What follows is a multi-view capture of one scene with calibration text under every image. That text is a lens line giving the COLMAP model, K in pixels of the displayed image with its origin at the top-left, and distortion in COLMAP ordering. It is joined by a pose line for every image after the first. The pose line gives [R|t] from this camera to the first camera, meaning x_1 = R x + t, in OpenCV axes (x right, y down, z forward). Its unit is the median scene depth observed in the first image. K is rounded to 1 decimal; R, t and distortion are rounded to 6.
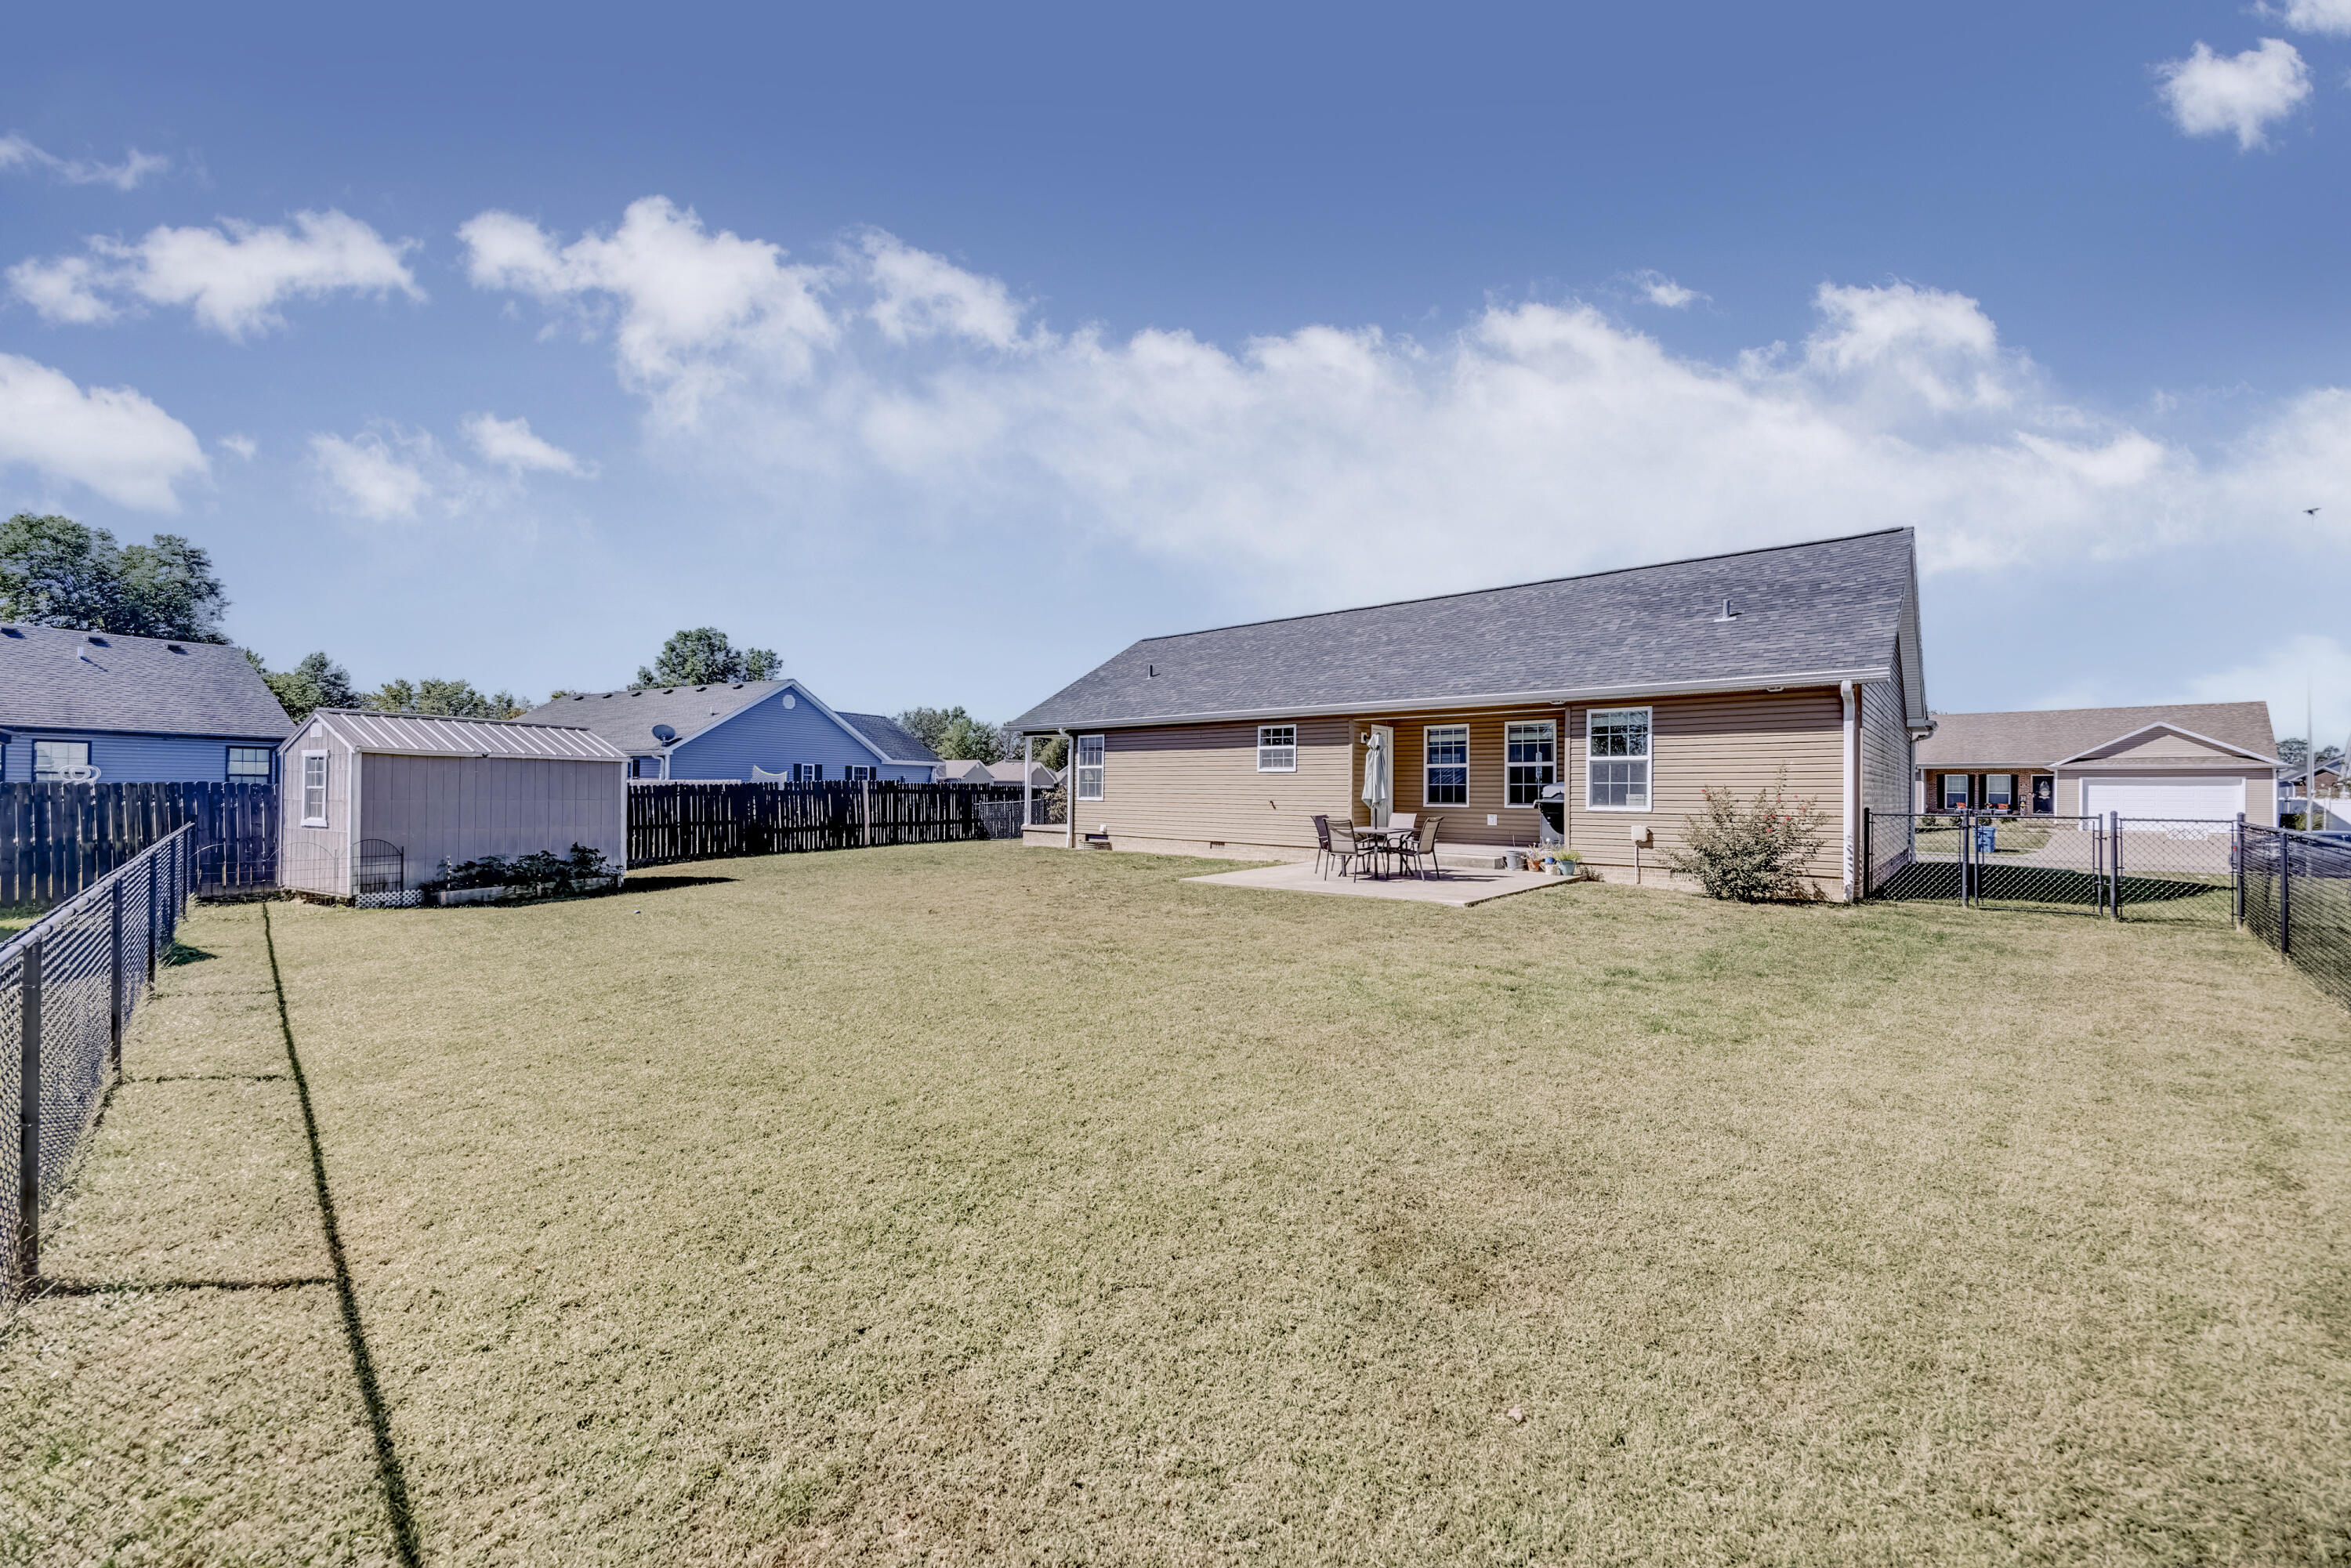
lens RADIAL K [[856.0, 0, 1197.1], [0, 856.0, 785.0], [0, 0, 1]] dist [-0.003074, -0.000024]
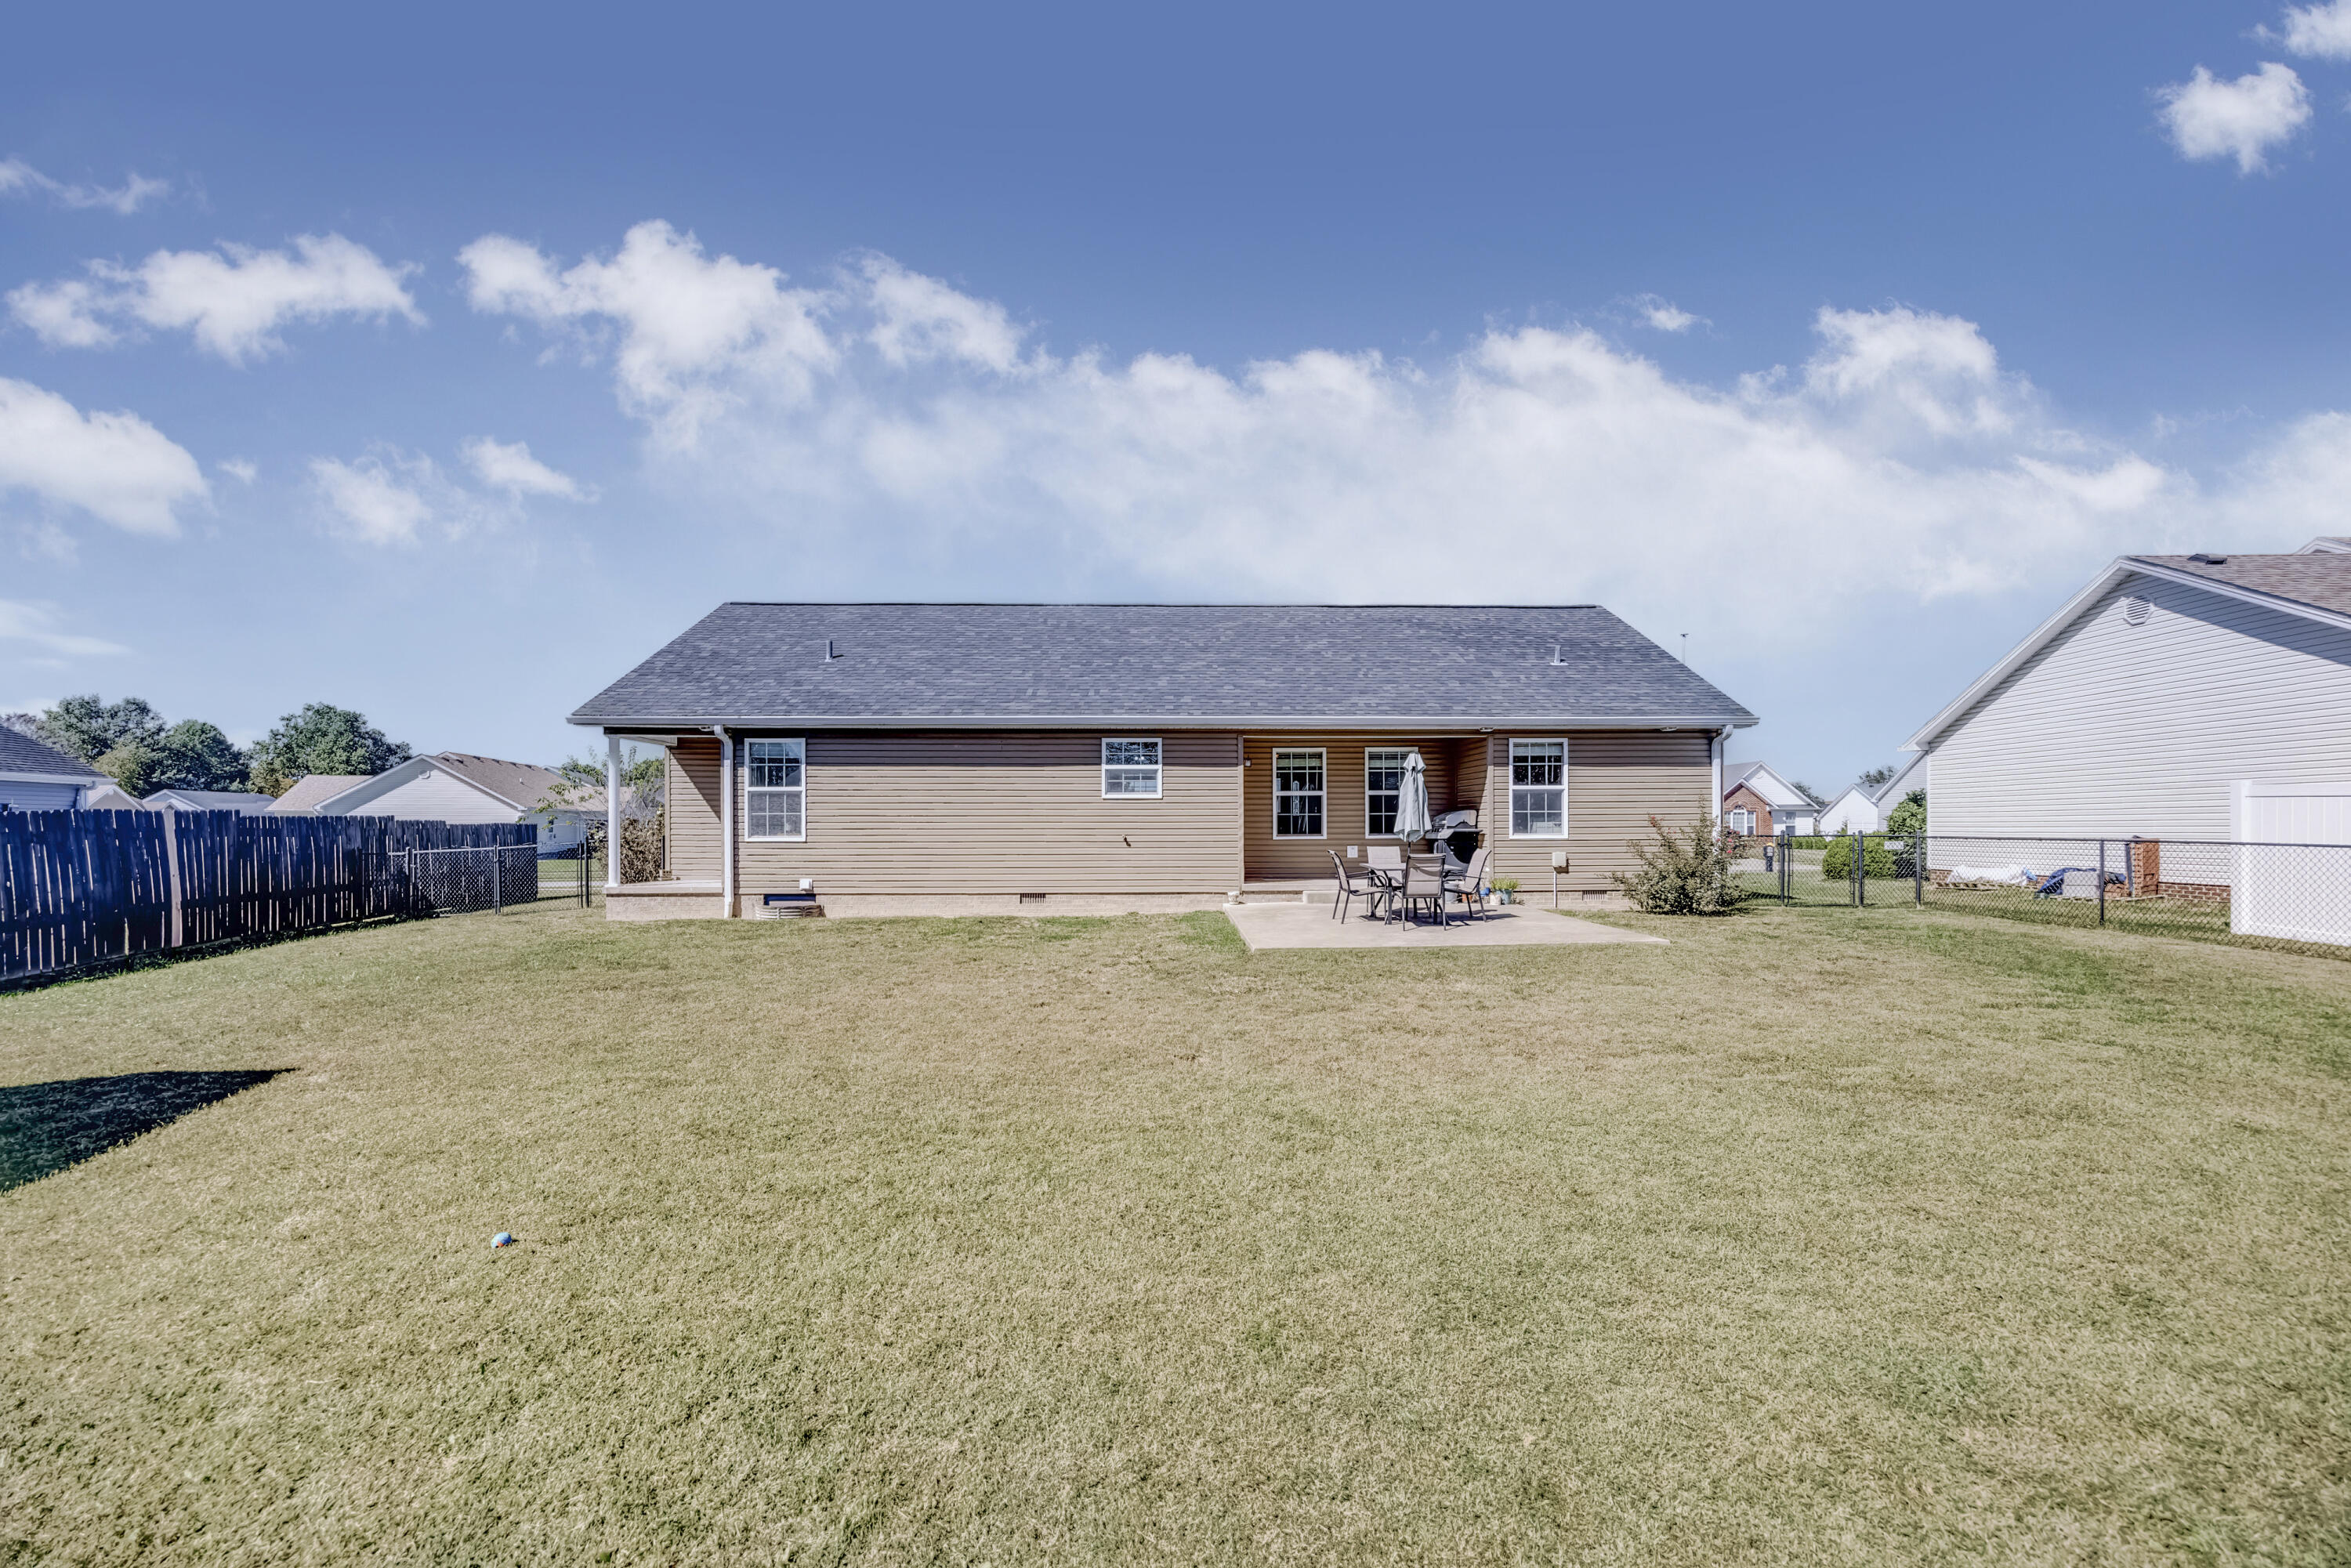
lens RADIAL K [[908.8, 0, 1169.5], [0, 908.8, 829.3], [0, 0, 1]] dist [0.000778, -0.000266]
pose [[0.753008, -0.015538, 0.657828, -0.455181], [0.005730, 0.999838, 0.017057, -0.001722], [-0.657986, -0.009075, 0.752975, 0.380329]]
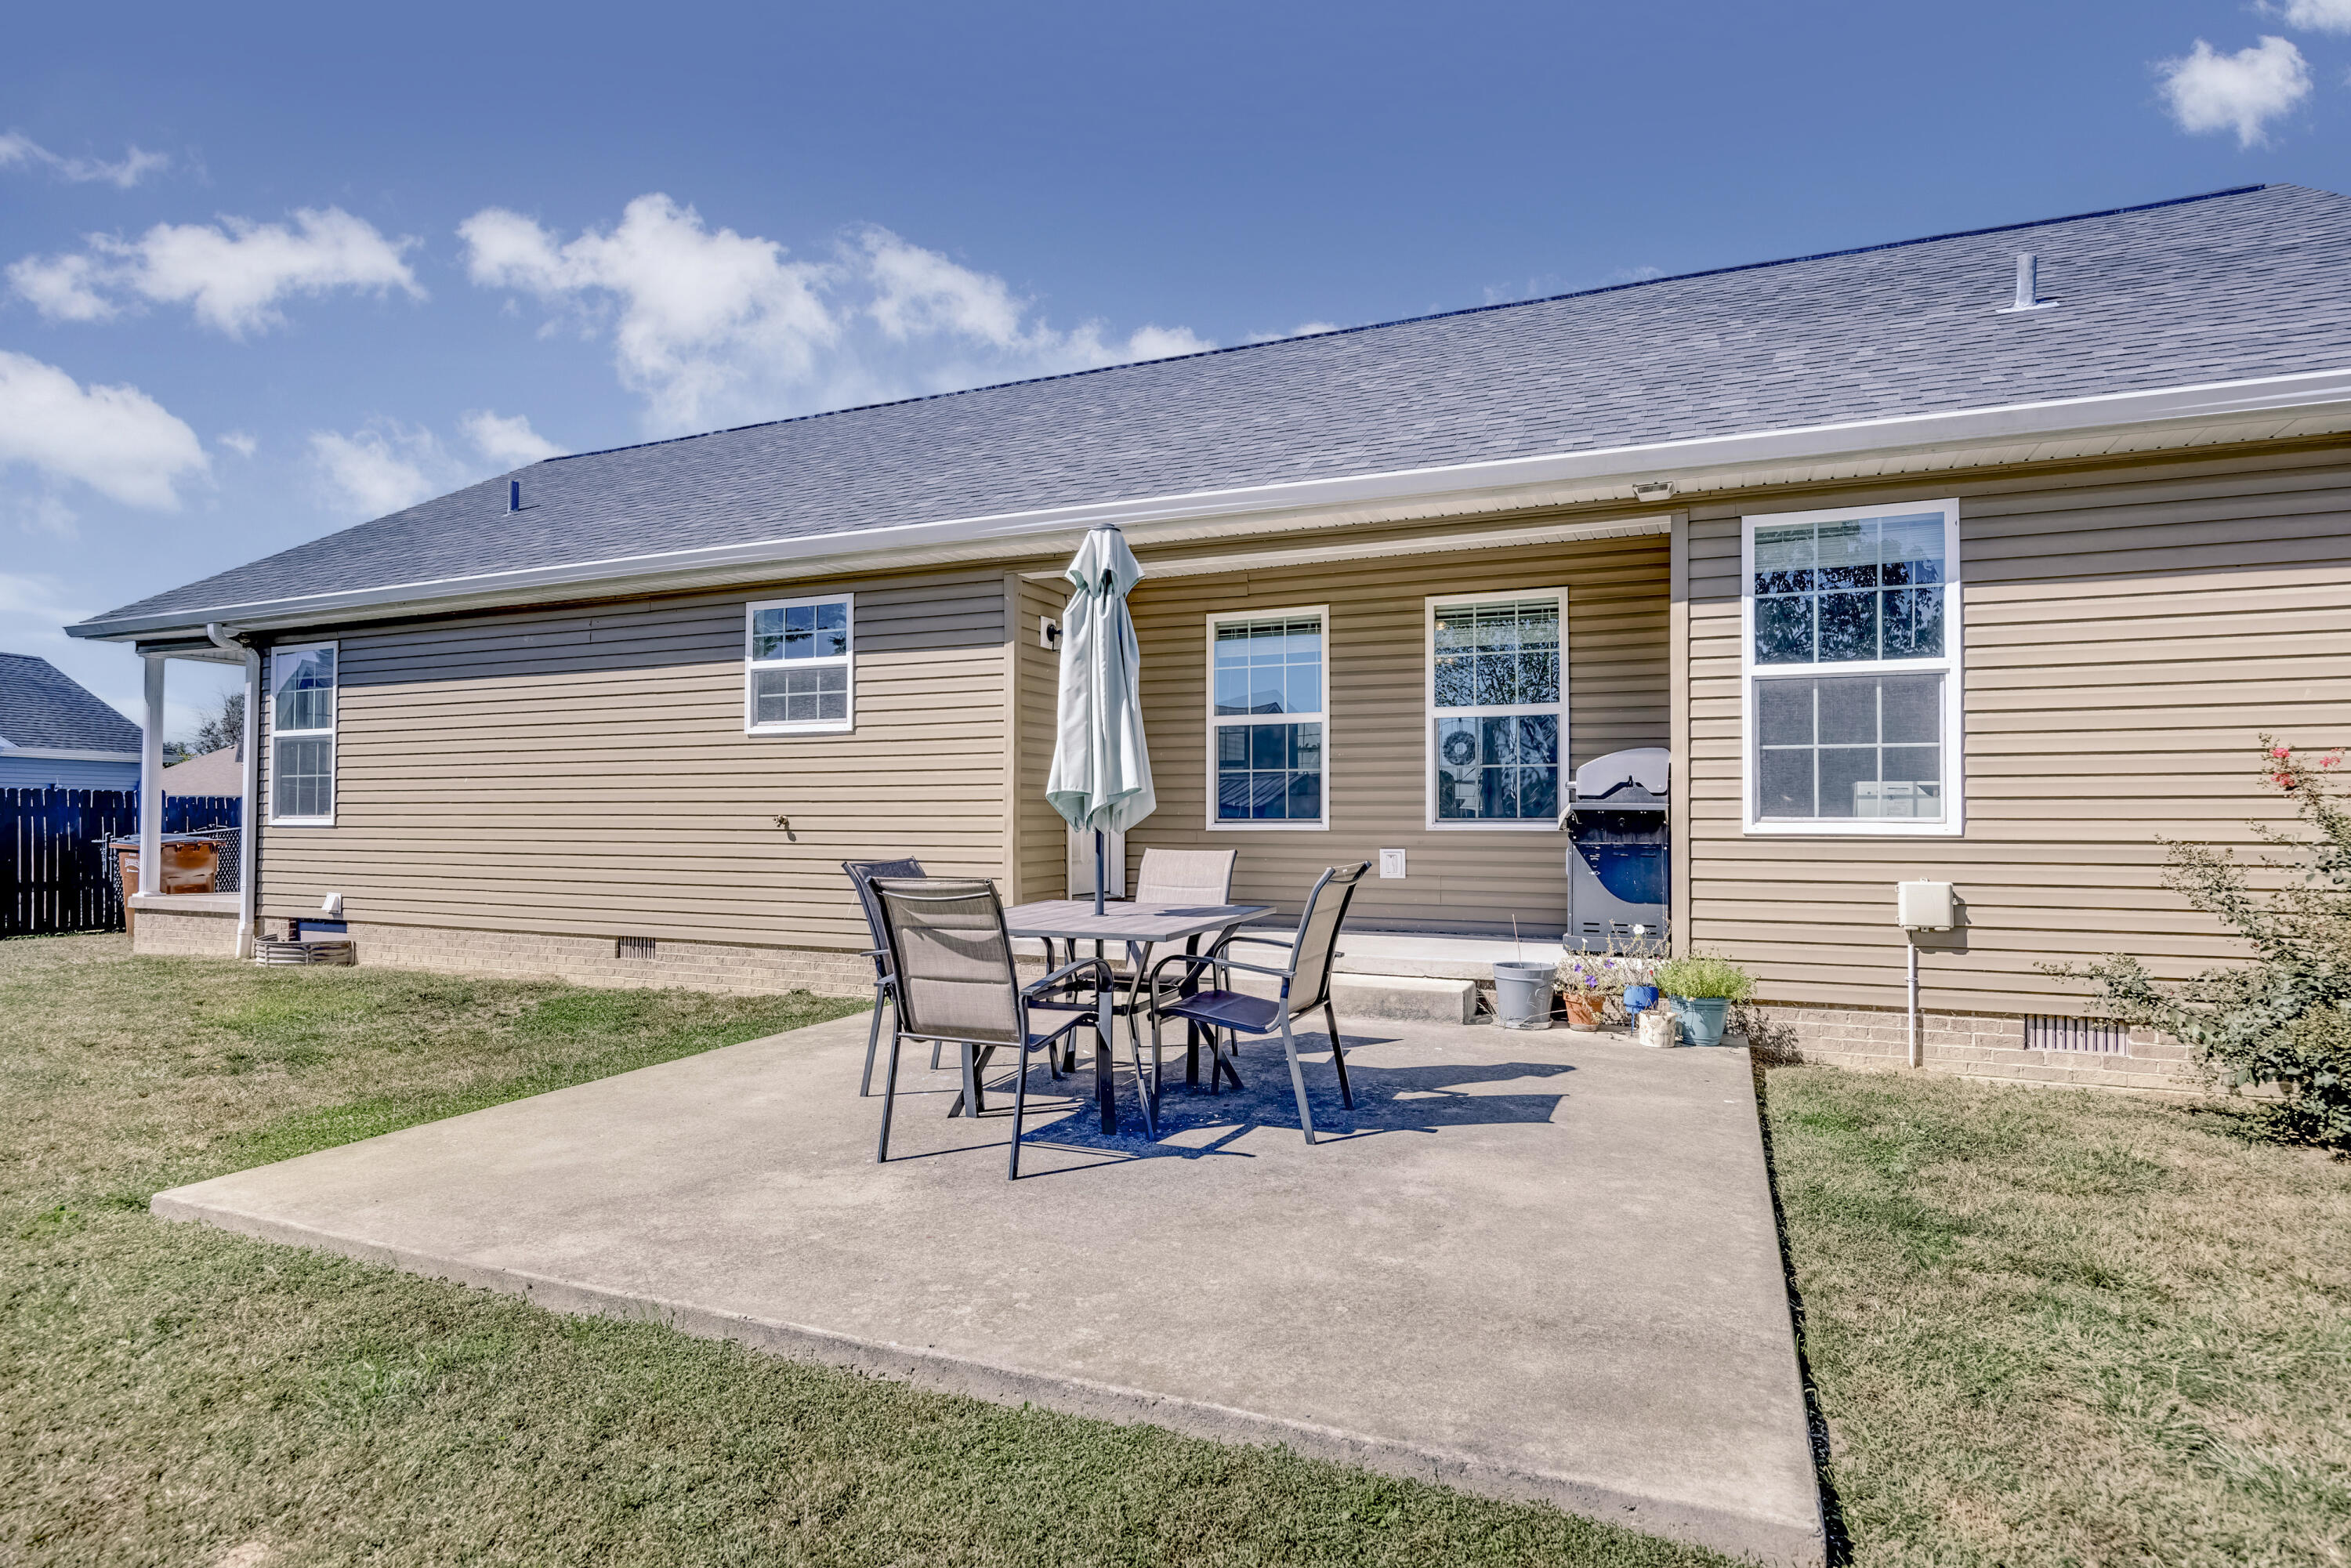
lens RADIAL K [[1210.6, 0, 1172.2], [0, 1210.6, 795.9], [0, 0, 1]] dist [-0.005592, 0.000211]
pose [[0.955939, -0.003106, 0.293548, 0.100418], [0.005735, 0.999951, -0.008093, 0.015006], [-0.293509, 0.009420, 0.955910, 0.525543]]
